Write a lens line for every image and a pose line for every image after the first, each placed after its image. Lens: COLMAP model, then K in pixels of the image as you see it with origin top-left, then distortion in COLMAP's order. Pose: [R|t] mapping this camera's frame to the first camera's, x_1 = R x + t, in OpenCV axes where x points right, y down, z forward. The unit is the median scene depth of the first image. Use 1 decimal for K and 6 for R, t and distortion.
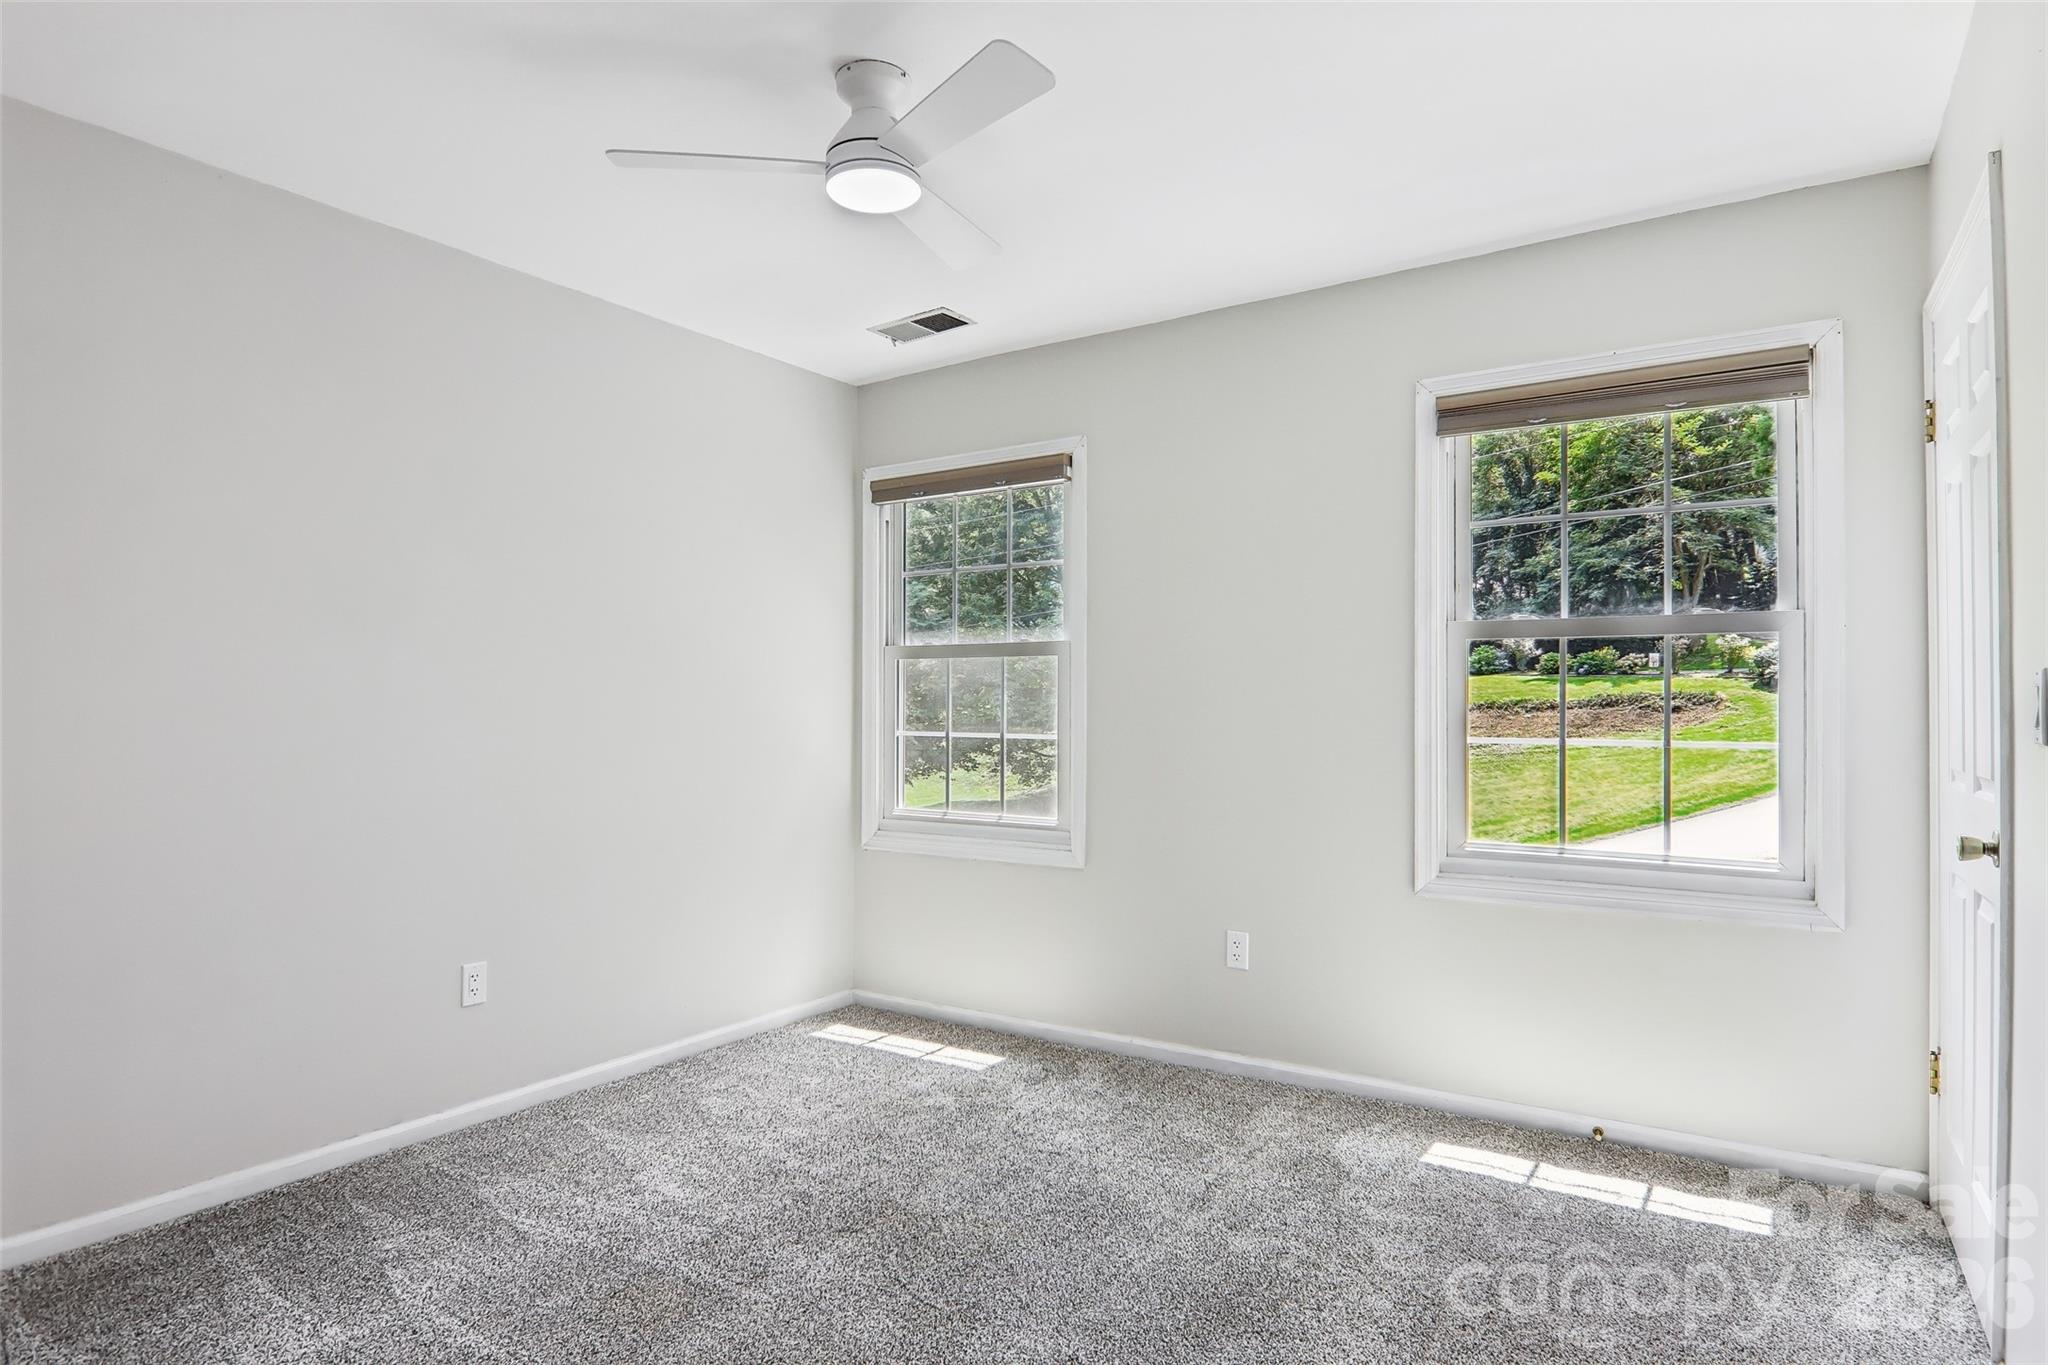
lens RADIAL K [[1148.1, 0, 1024.0], [0, 1148.1, 682.4], [0, 0, 1]] dist [-0.006667, -0.012029]
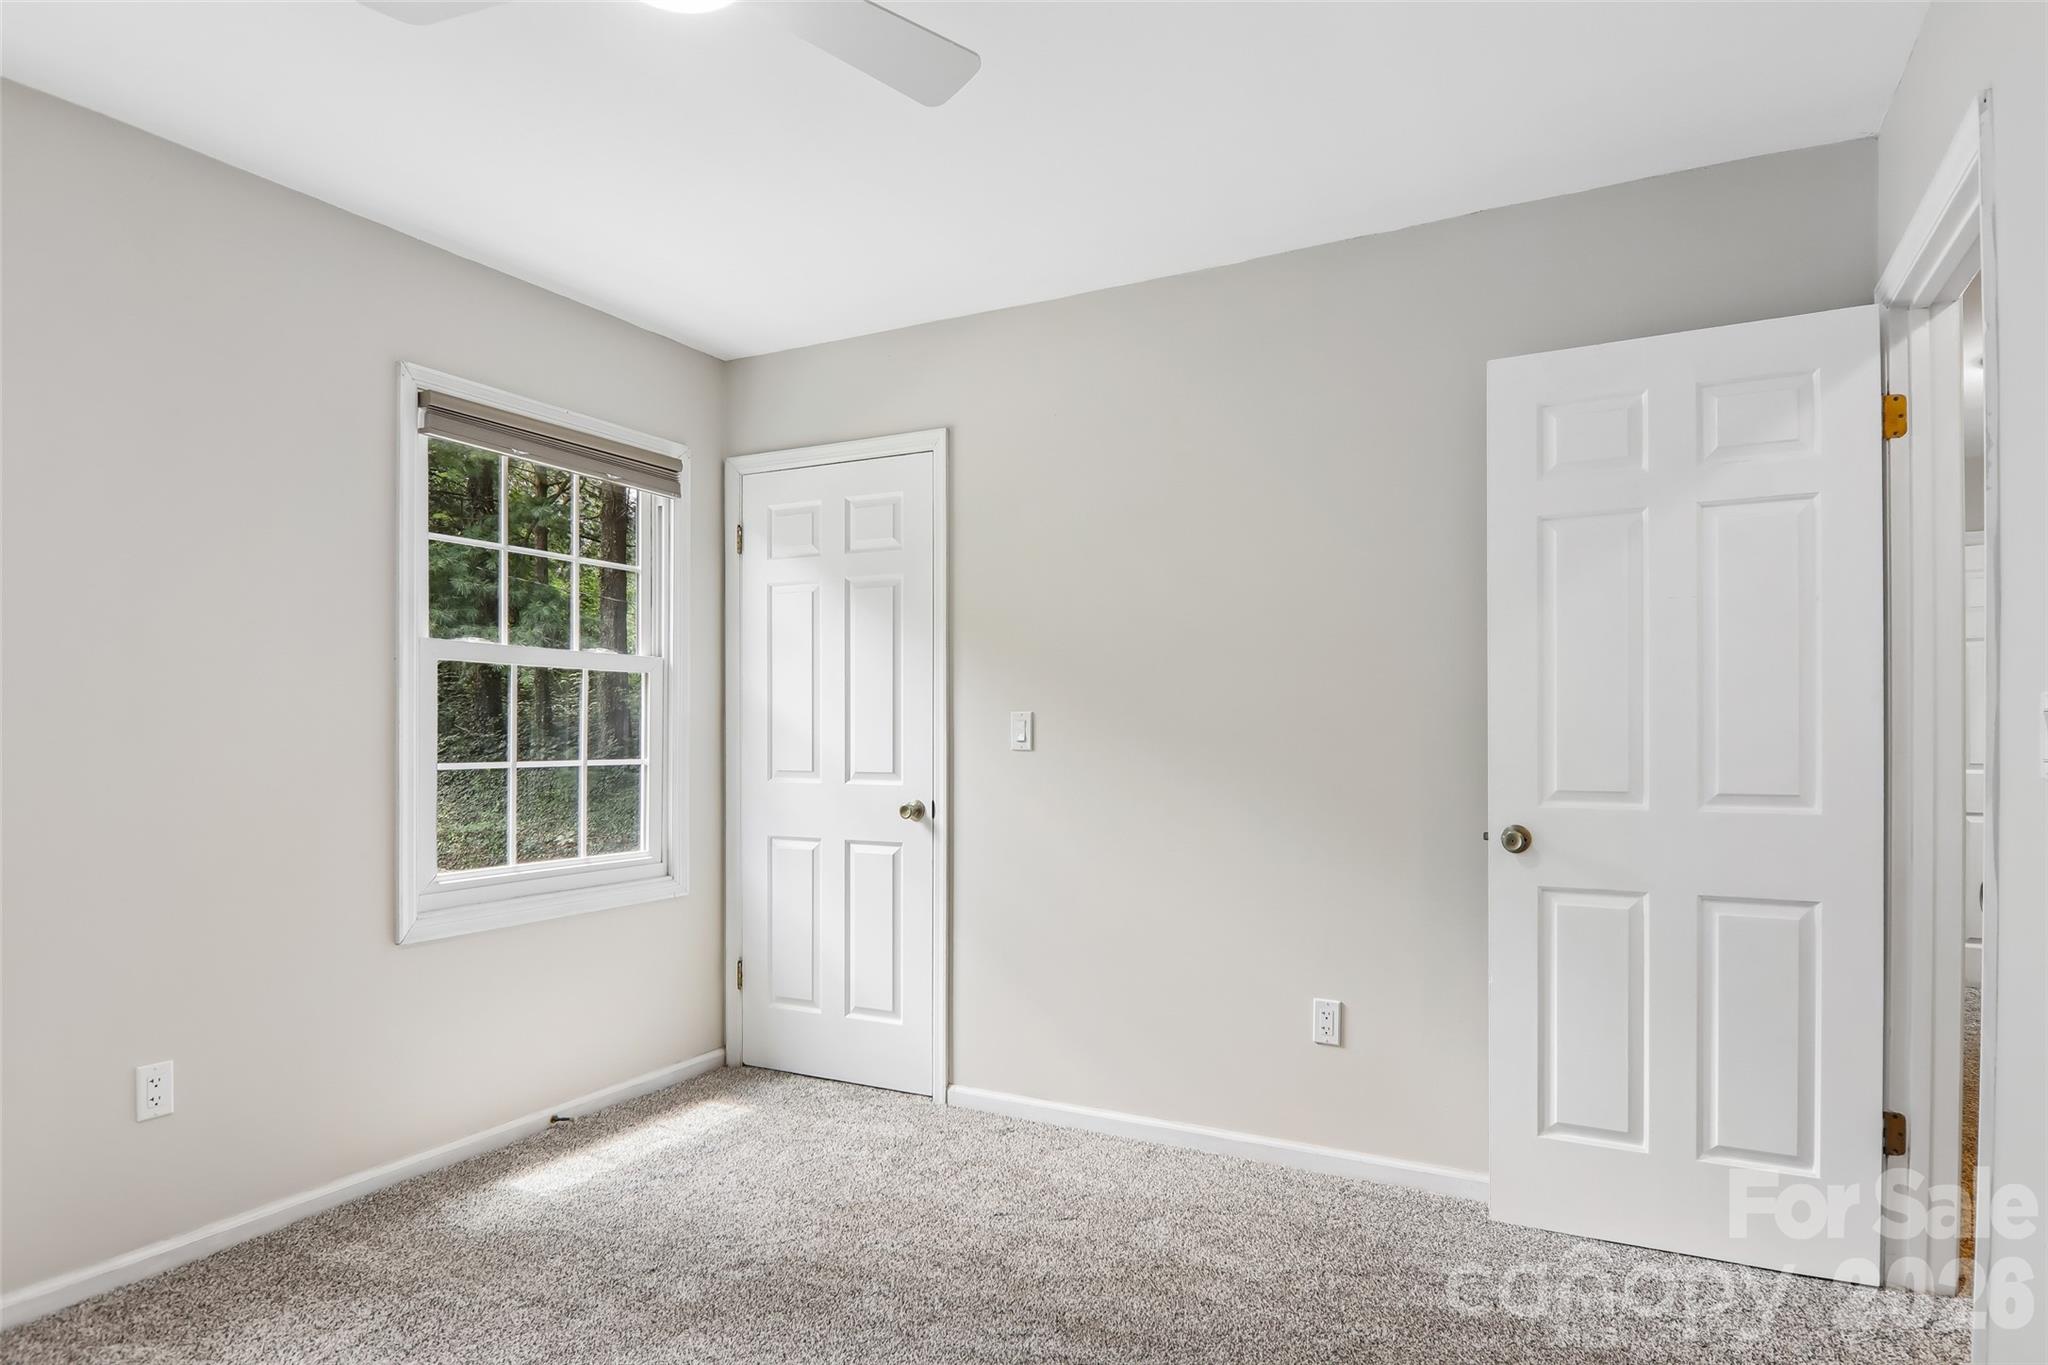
lens RADIAL K [[1148.1, 0, 1030.6], [0, 1148.1, 739.0], [0, 0, 1]] dist [-0.006667, -0.012029]
pose [[-0.091475, -0.003189, 0.995802, -0.619913], [-0.012586, 0.999919, 0.002046, 0.020629], [-0.995728, -0.012346, -0.091507, 0.641400]]
